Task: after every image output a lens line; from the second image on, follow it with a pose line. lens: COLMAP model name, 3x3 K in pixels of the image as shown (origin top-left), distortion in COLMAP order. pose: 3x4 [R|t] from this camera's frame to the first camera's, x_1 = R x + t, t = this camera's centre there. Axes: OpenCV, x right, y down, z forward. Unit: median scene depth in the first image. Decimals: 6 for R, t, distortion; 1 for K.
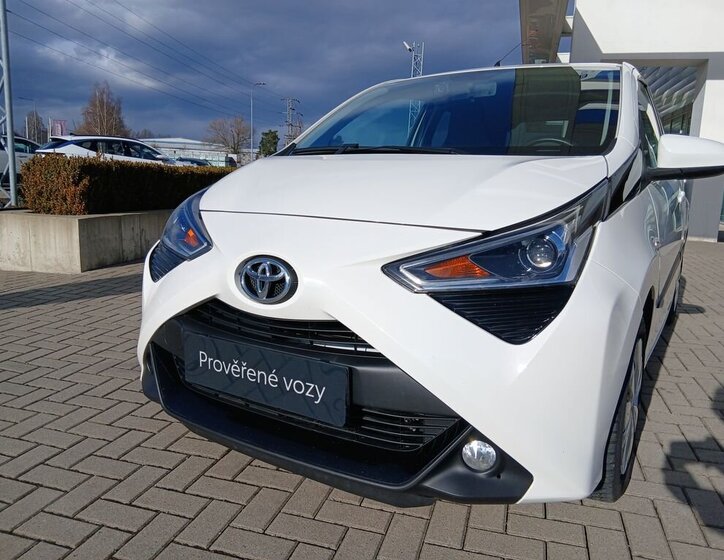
lens RADIAL K [[568.4, 0, 362.0], [0, 568.4, 280.0], [0, 0, 1]] dist [0.087569, -0.179109]
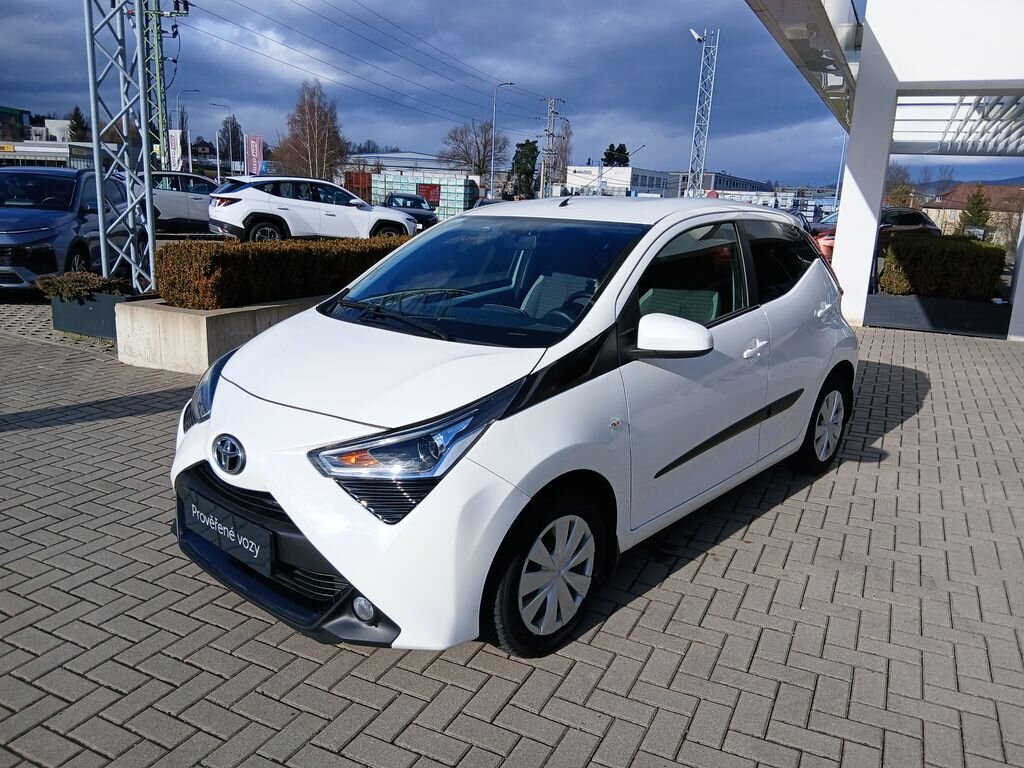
lens RADIAL K [[790.3, 0, 509.3], [0, 790.3, 378.7], [0, 0, 1]] dist [0.109971, -0.226369]
pose [[0.981304, 0.042532, -0.187708, 0.351003], [-0.033798, 0.998203, 0.049488, -0.127411], [0.189476, -0.042219, 0.980977, -0.274438]]
